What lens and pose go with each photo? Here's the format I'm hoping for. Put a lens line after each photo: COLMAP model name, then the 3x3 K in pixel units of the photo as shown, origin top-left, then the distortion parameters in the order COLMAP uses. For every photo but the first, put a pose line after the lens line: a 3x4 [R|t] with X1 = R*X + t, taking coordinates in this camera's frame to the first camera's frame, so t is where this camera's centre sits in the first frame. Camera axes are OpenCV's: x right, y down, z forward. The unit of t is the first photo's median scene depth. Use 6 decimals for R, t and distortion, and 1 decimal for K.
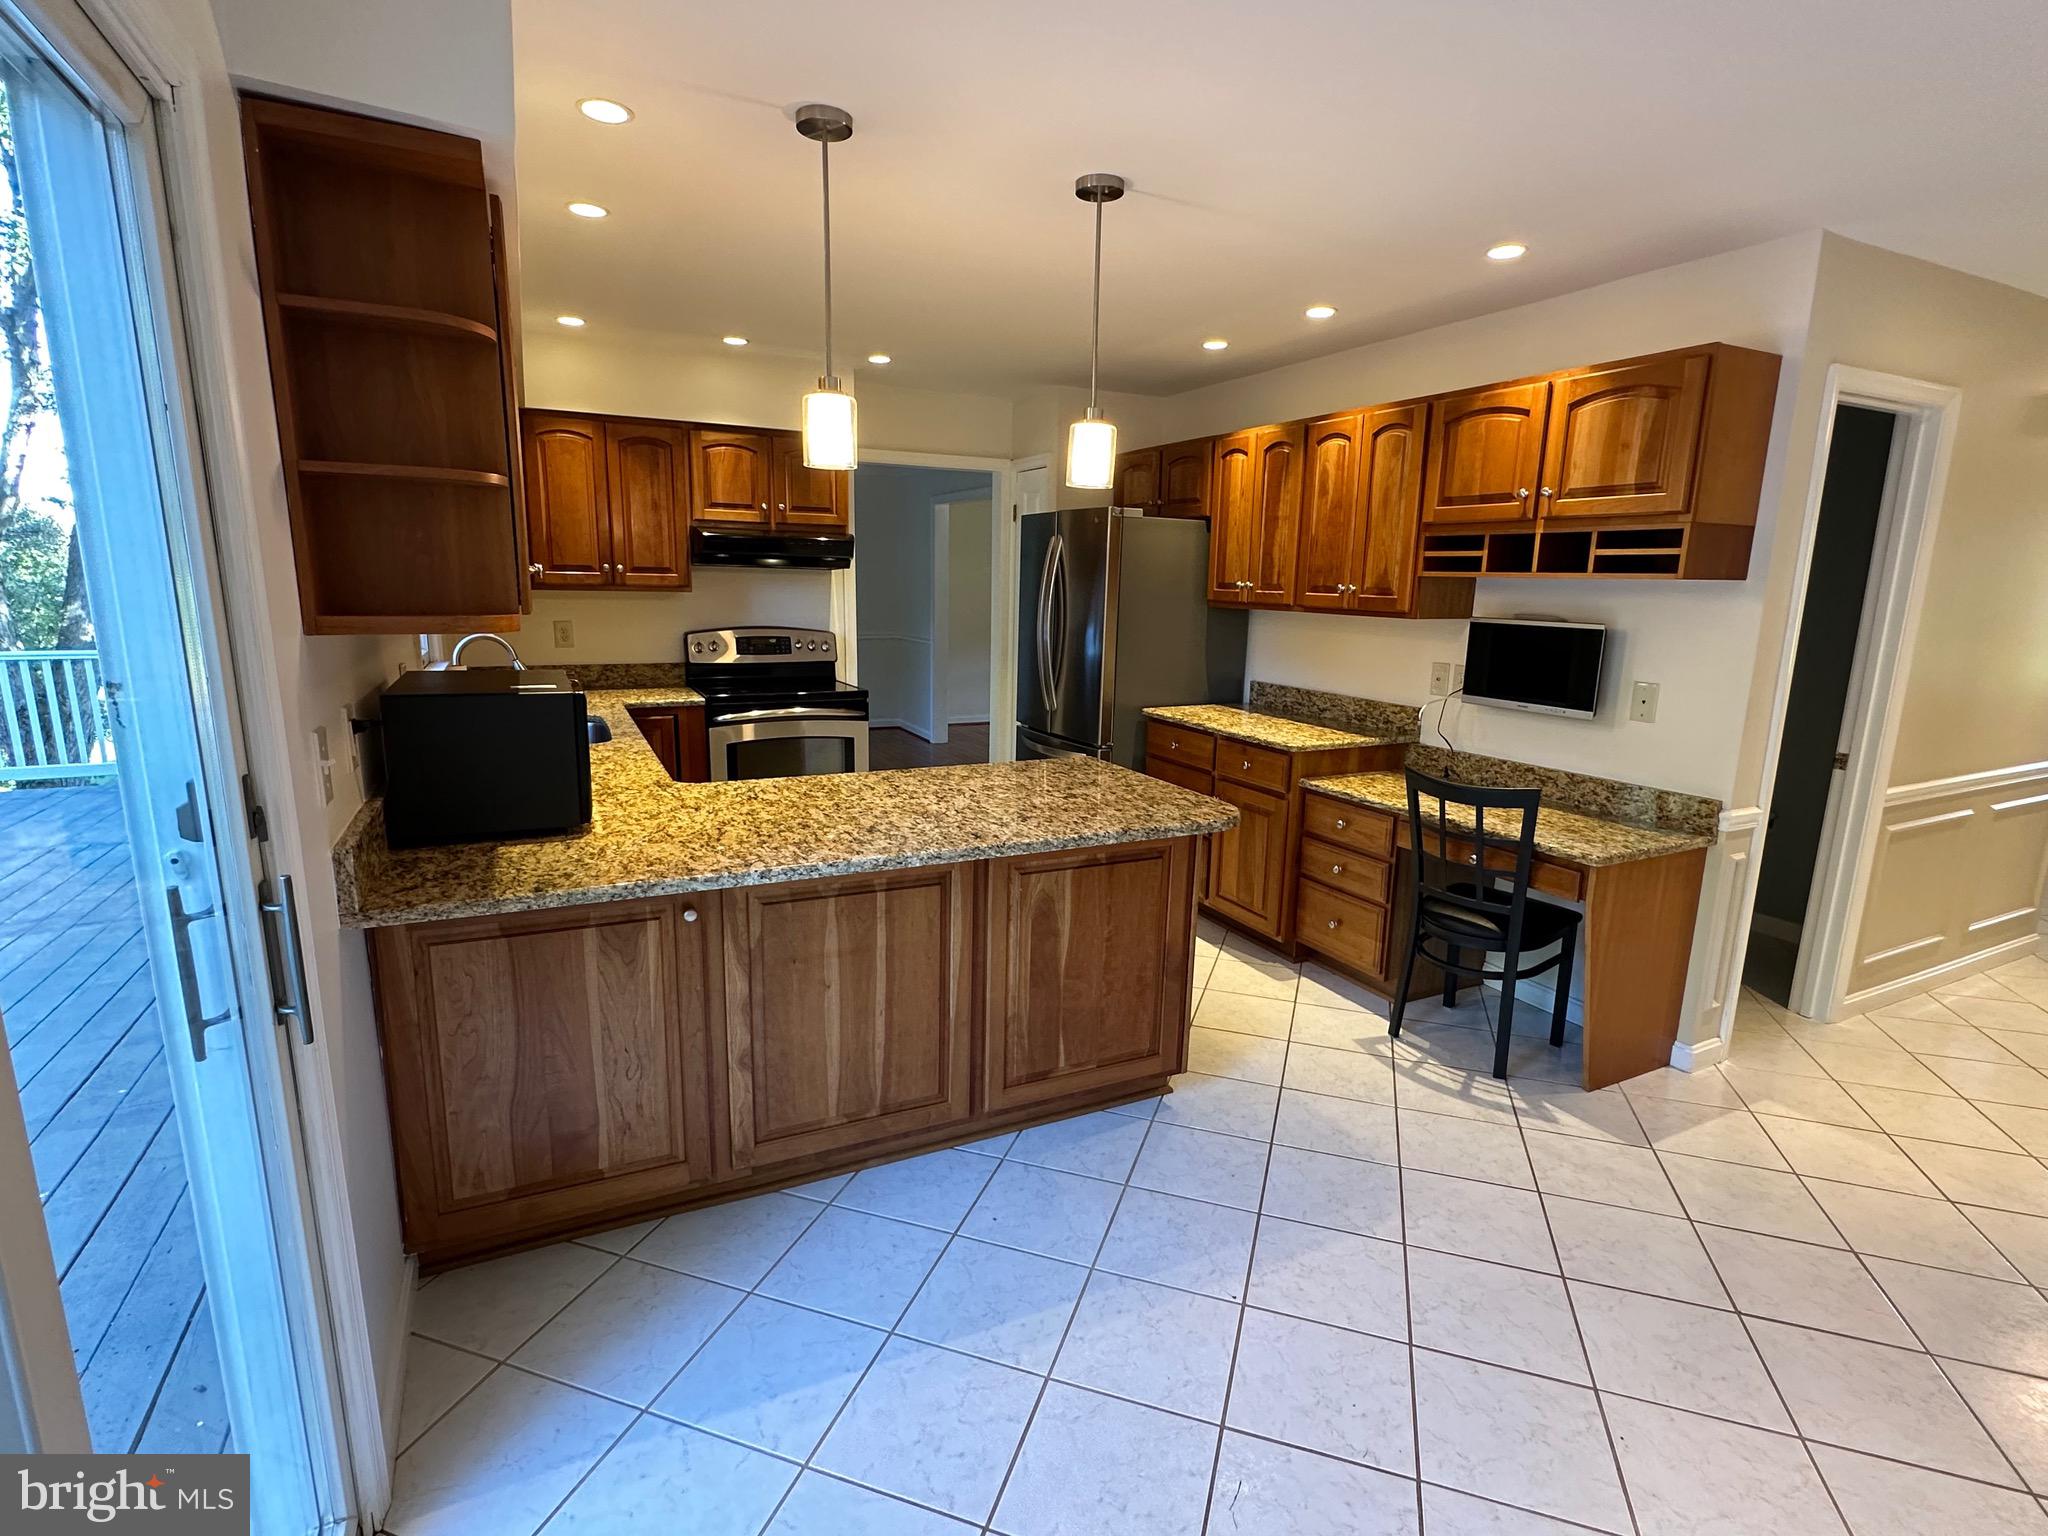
lens RADIAL K [[984.4, 0, 1024.7], [0, 984.4, 779.4], [0, 0, 1]] dist [-0.005943, 0.000415]
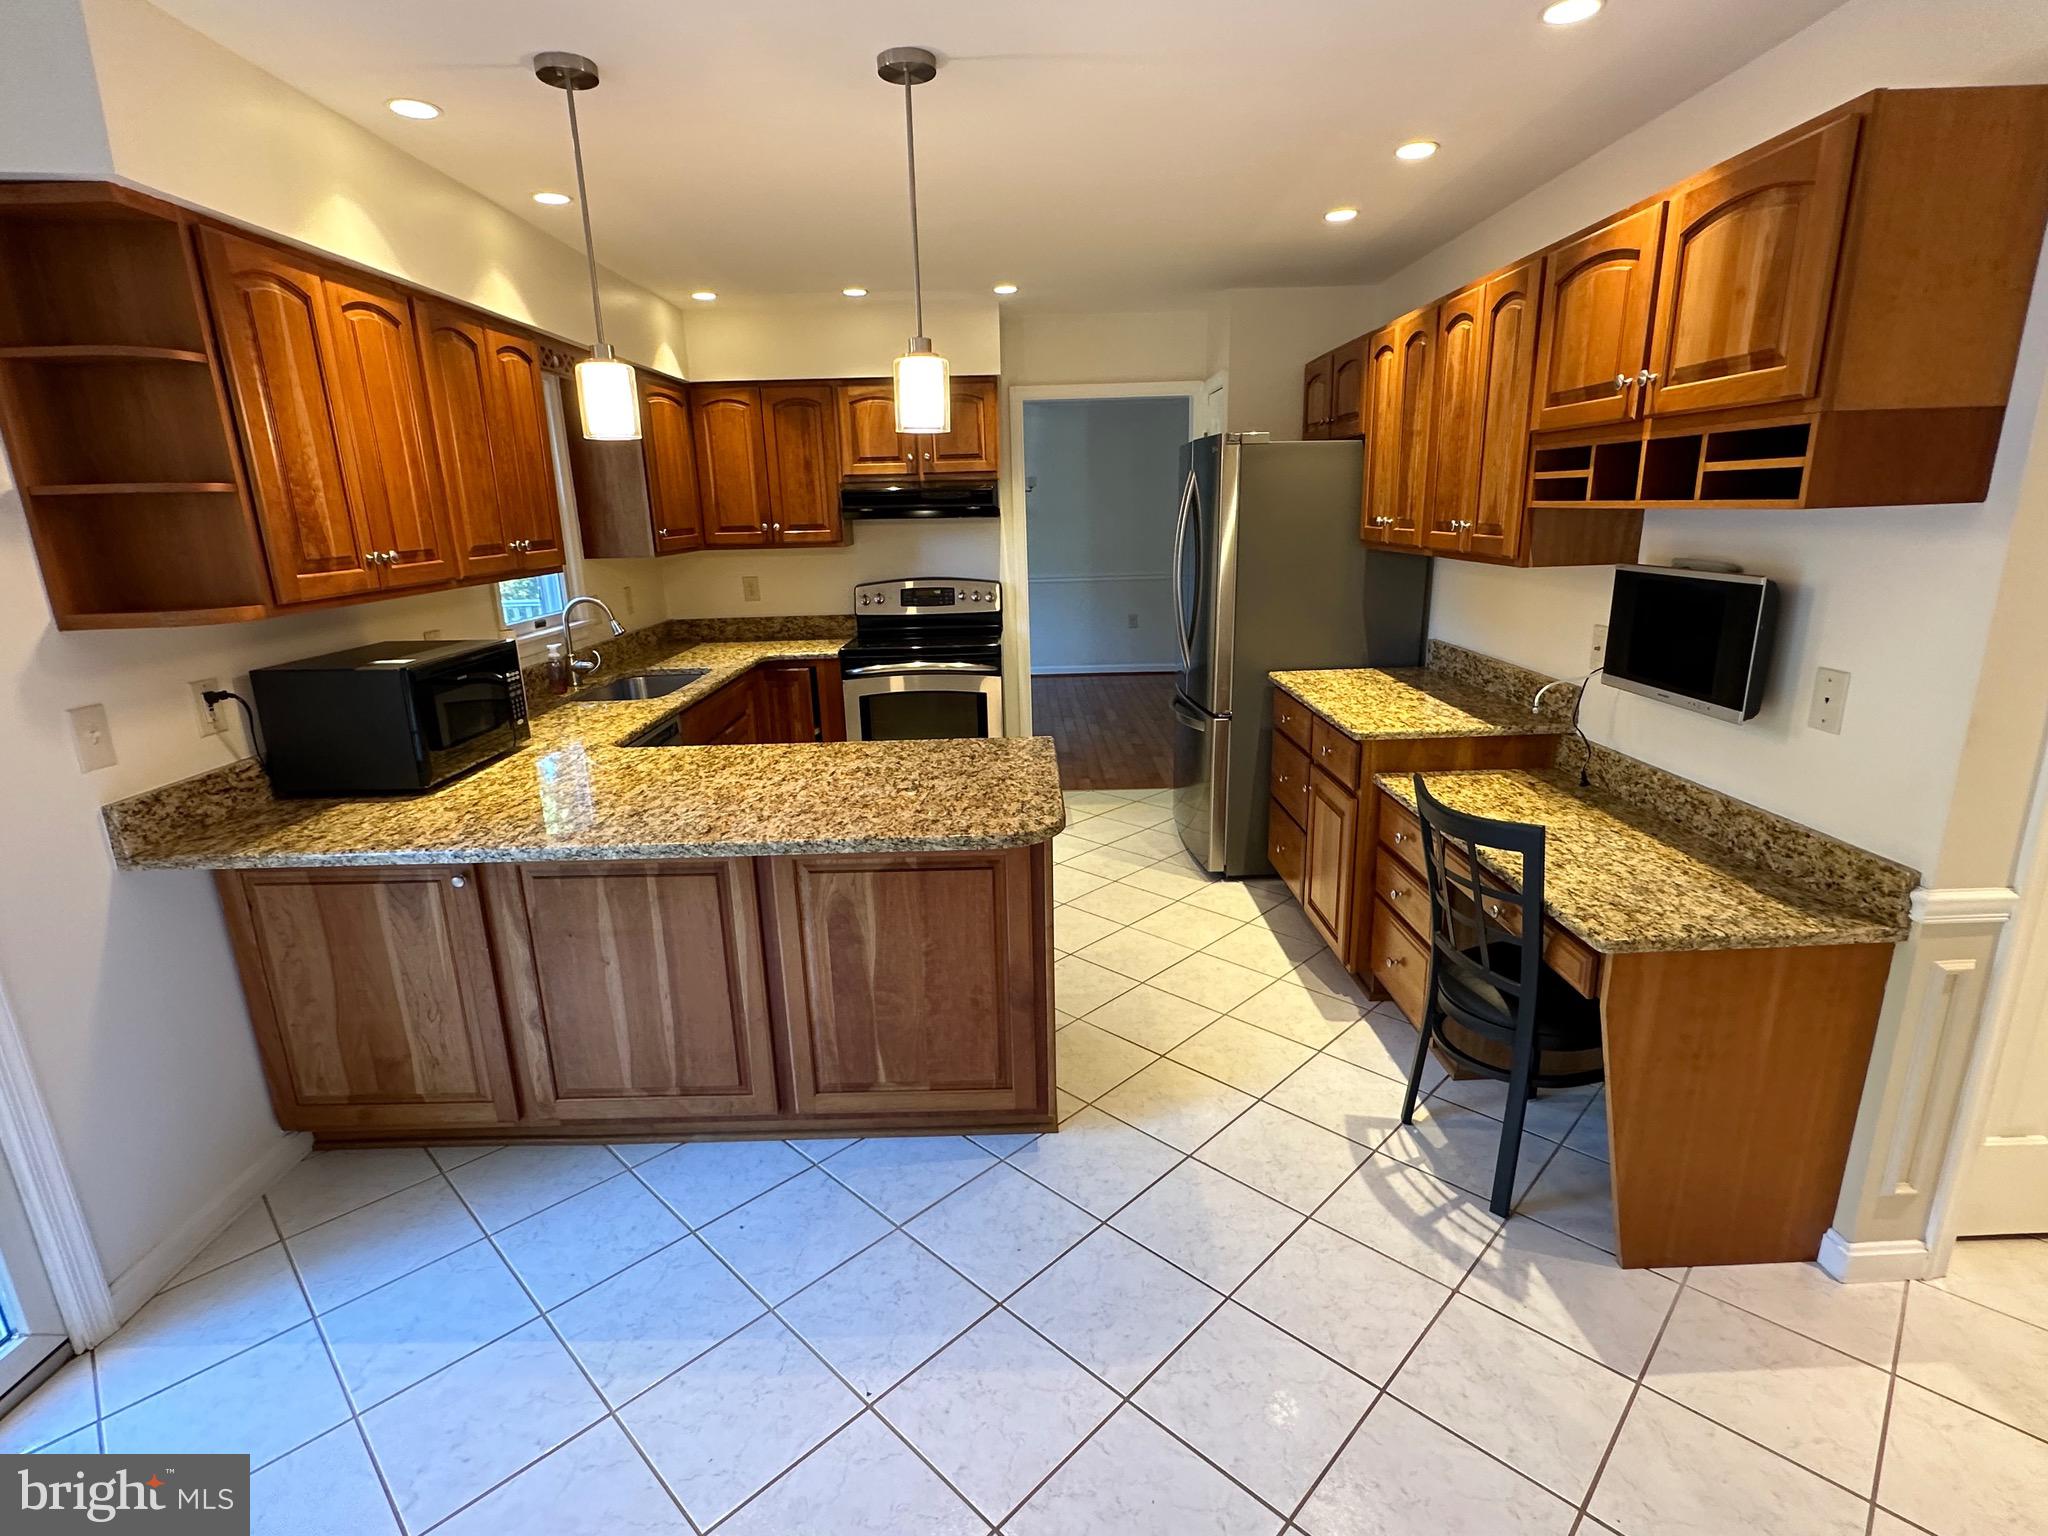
lens RADIAL K [[984.4, 0, 1026.3], [0, 984.4, 778.7], [0, 0, 1]] dist [-0.005943, 0.000415]
pose [[0.900900, 0.073039, -0.427837, 0.471529], [-0.043378, 0.995955, 0.078685, -0.059733], [0.431854, -0.052329, 0.900424, 0.220855]]
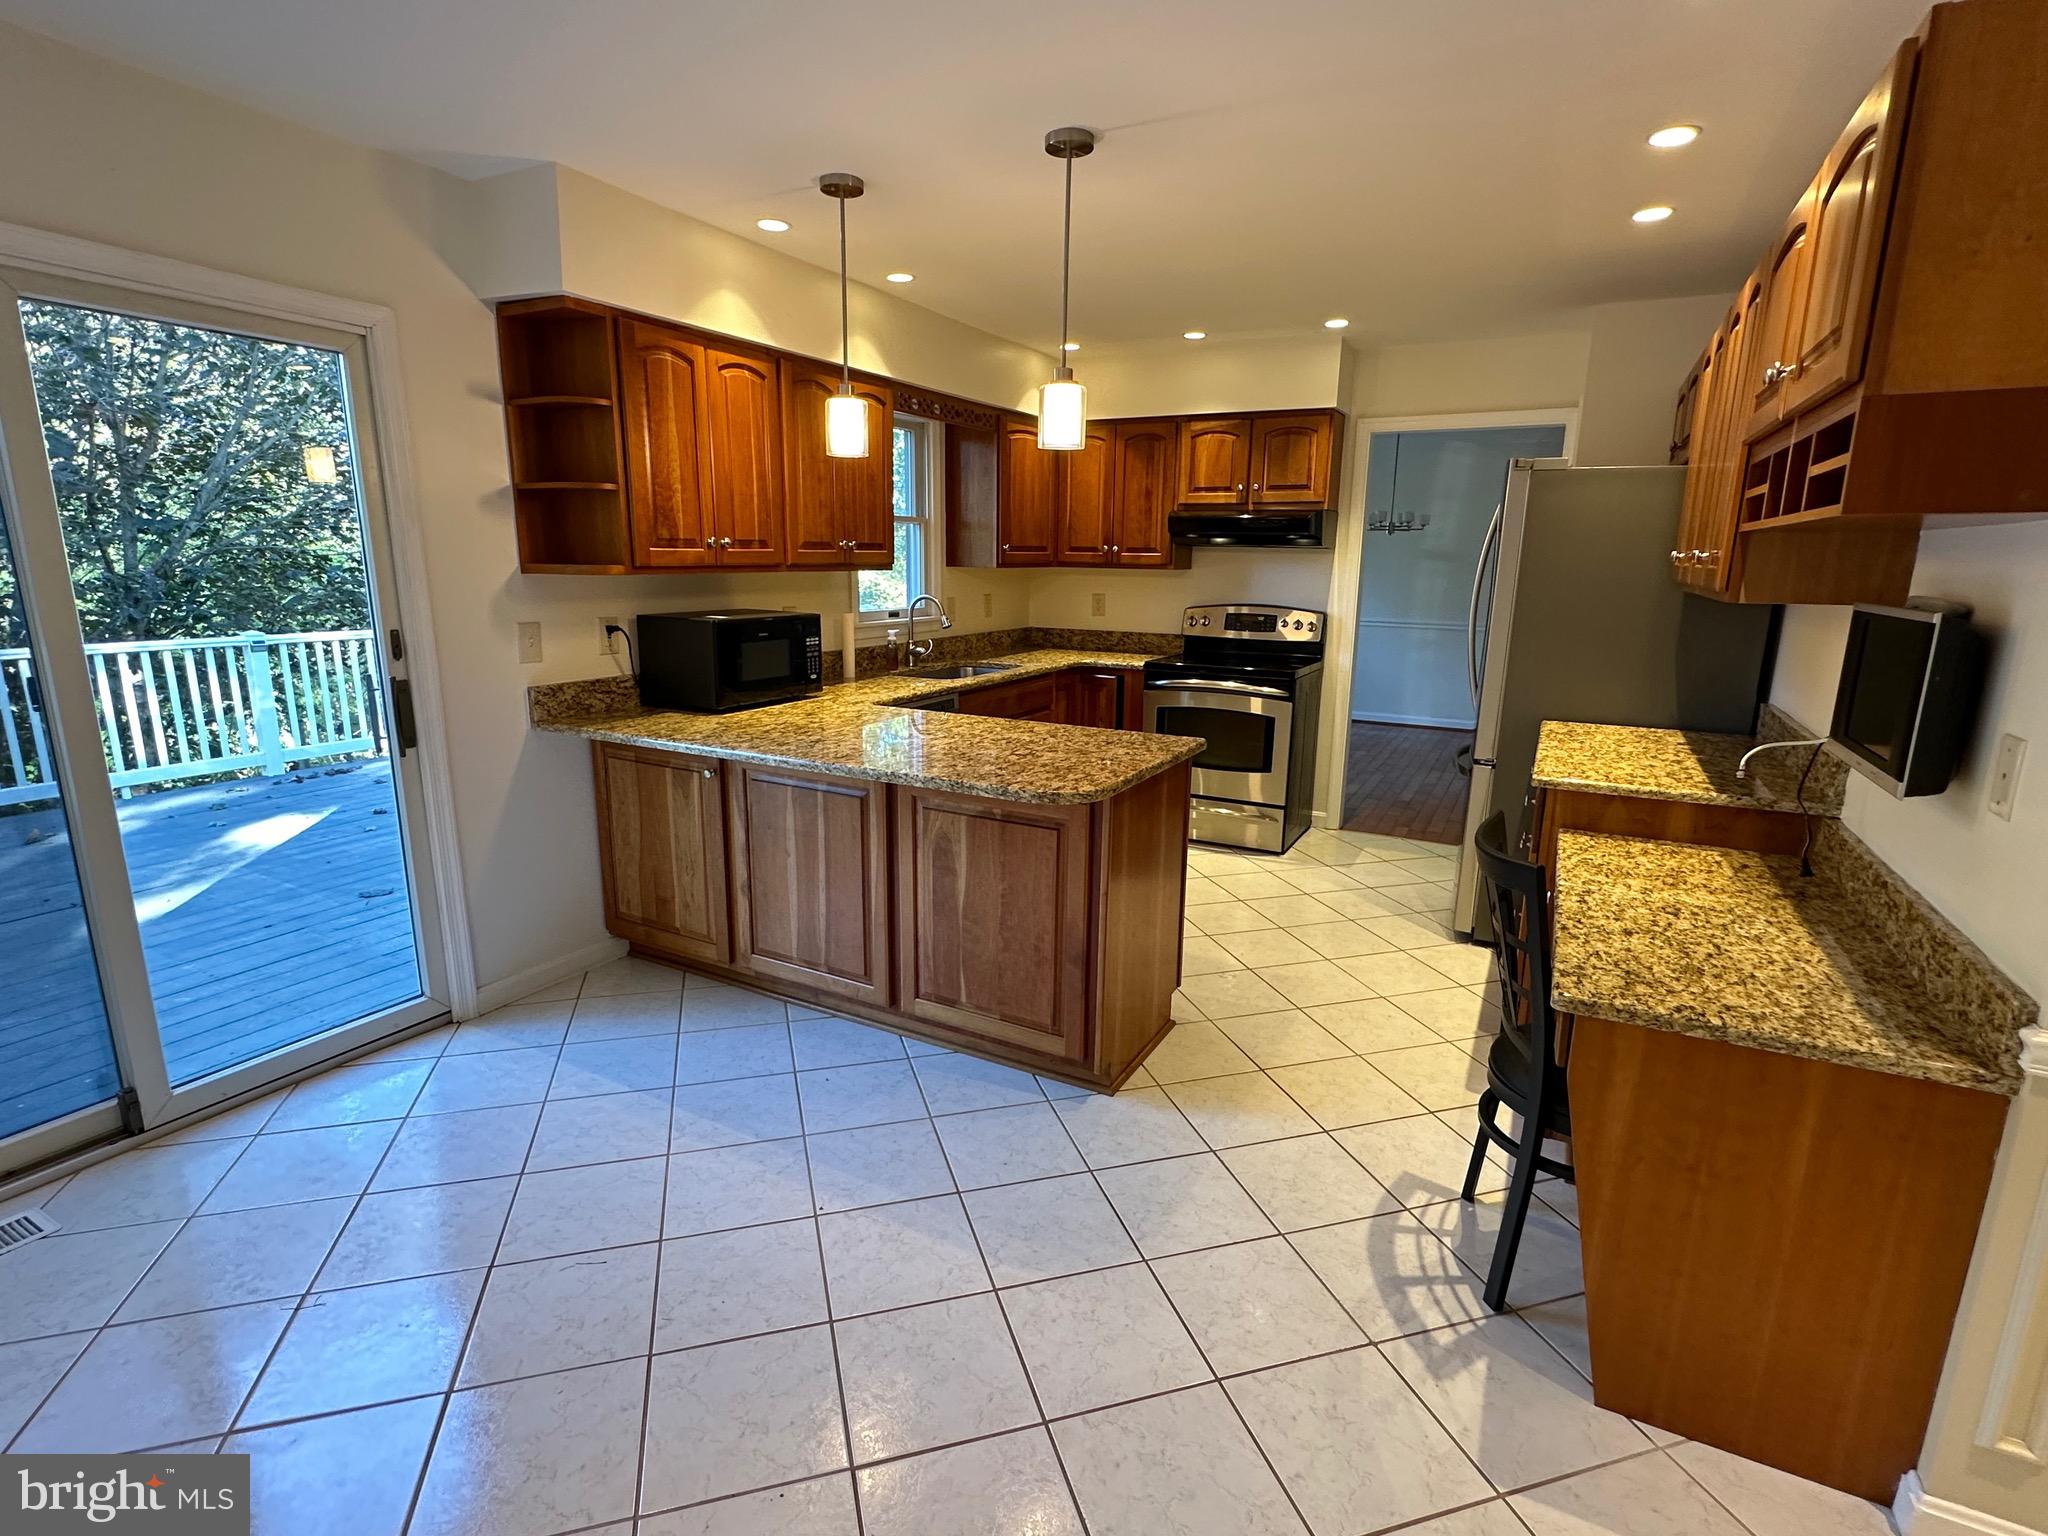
lens RADIAL K [[984.4, 0, 1025.3], [0, 984.4, 779.8], [0, 0, 1]] dist [-0.005943, 0.000415]
pose [[0.580521, 0.168184, -0.796687, 0.787859], [-0.165007, 0.982434, 0.087160, -0.042446], [0.797351, 0.080861, 0.598075, 0.353854]]
